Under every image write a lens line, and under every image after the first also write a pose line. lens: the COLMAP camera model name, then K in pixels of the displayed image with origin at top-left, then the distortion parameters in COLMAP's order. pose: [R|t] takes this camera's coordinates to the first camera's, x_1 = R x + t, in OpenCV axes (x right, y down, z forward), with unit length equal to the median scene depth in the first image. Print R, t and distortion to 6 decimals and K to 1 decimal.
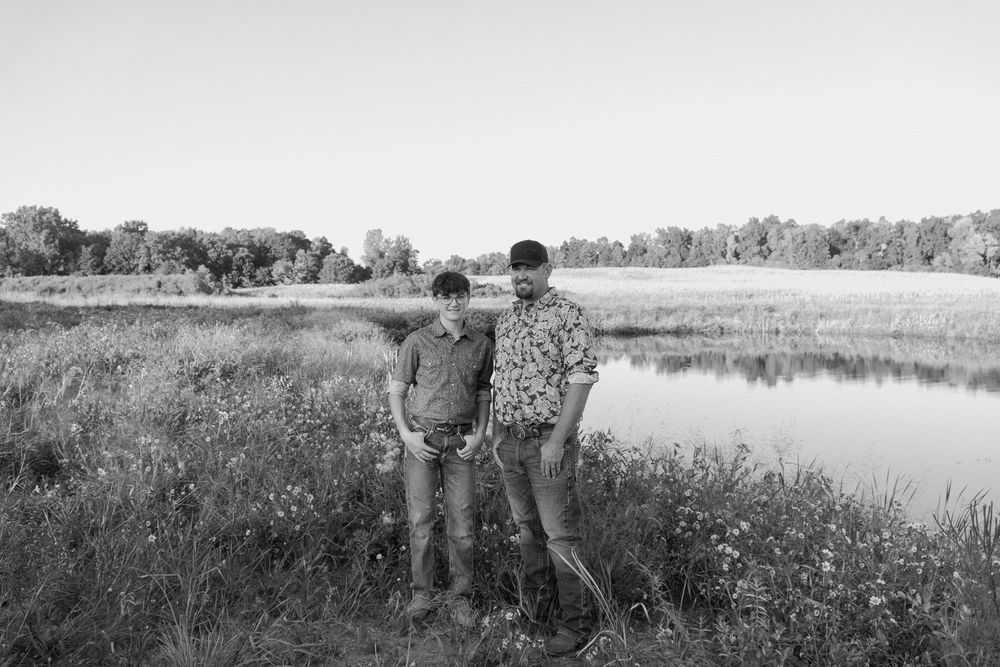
lens RADIAL K [[814.7, 0, 500.0], [0, 814.7, 333.5], [0, 0, 1]] dist [0.008398, 0.007716]
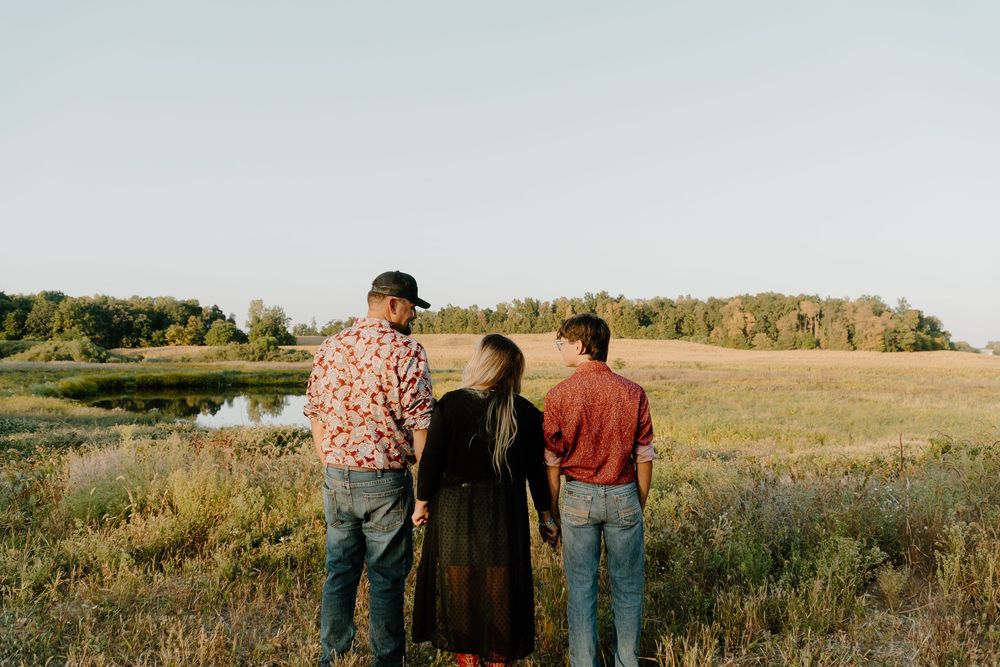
lens RADIAL K [[814.7, 0, 500.0], [0, 814.7, 333.5], [0, 0, 1]] dist [0.008398, 0.007716]
pose [[0.997917, 0.016871, 0.062272, 0.143437], [-0.012714, 0.997702, -0.066547, -0.000410], [-0.063251, 0.065616, 0.995838, -0.255116]]
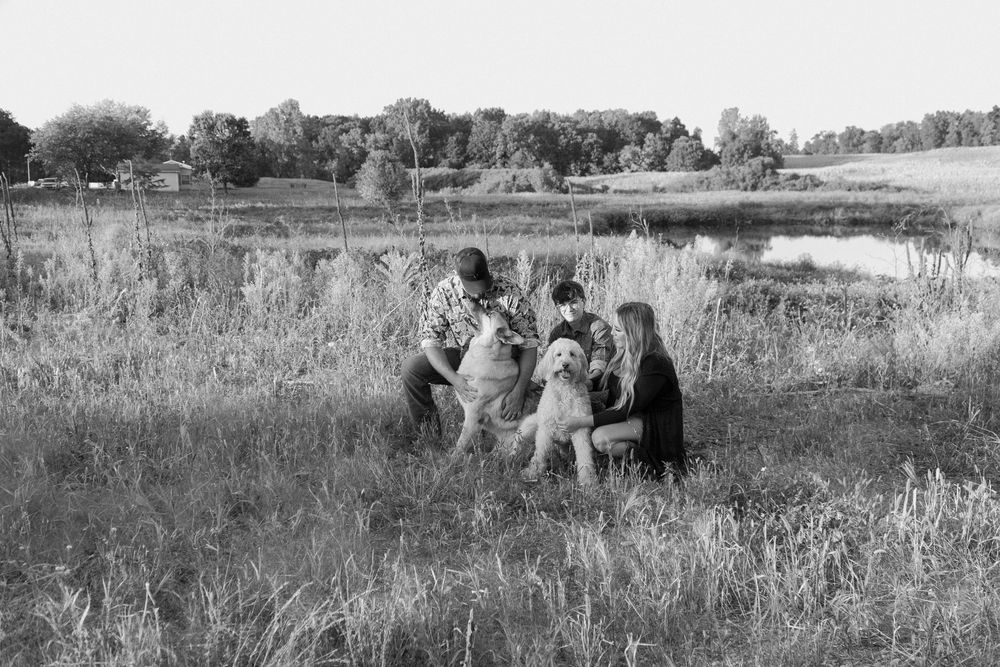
lens RADIAL K [[1072.7, 0, 505.4], [0, 1072.7, 335.6], [0, 0, 1]] dist [0.096066, 0.002319]
pose [[0.920166, 0.059021, -0.387054, 0.106085], [-0.018270, 0.993969, 0.108132, 0.000133], [0.391102, -0.092427, 0.915695, -0.255957]]
